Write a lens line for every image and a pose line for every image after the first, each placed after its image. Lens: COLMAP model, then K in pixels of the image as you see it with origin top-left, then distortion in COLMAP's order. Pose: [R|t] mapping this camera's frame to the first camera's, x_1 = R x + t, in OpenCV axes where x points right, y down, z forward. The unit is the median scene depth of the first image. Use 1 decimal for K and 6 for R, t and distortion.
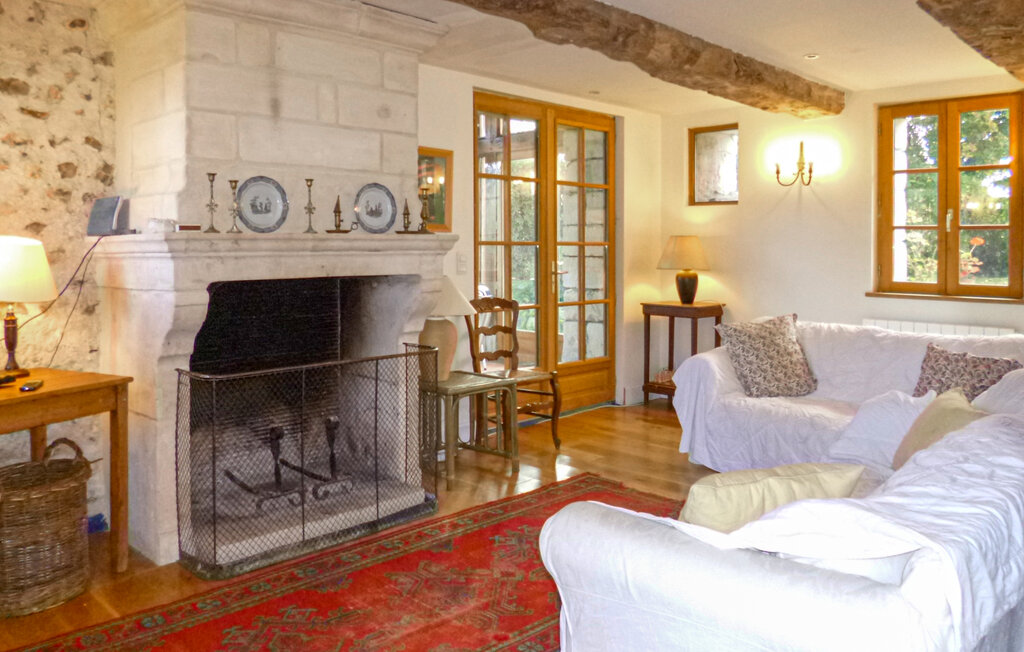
lens RADIAL K [[792.2, 0, 512.0], [0, 792.2, 326.0], [0, 0, 1]] dist [-0.002601, -0.000818]
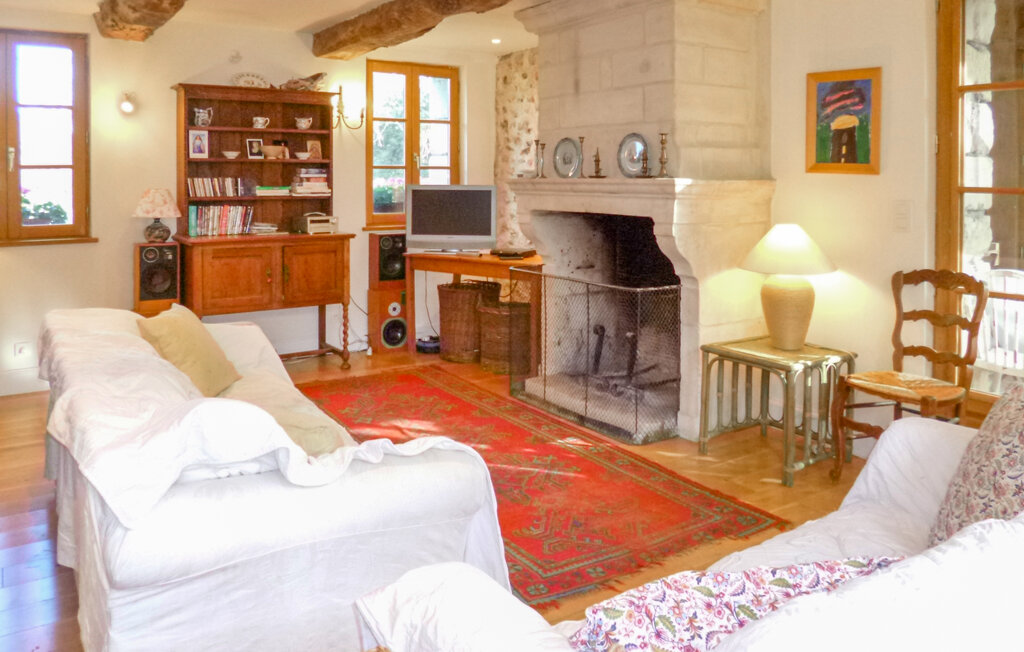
lens RADIAL K [[792.2, 0, 512.0], [0, 792.2, 326.0], [0, 0, 1]] dist [-0.002601, -0.000818]
pose [[-0.208896, 0.181010, -0.961040, 1.042700], [-0.103246, 0.973147, 0.205732, -0.131509], [0.972472, 0.142200, -0.184598, 1.116255]]
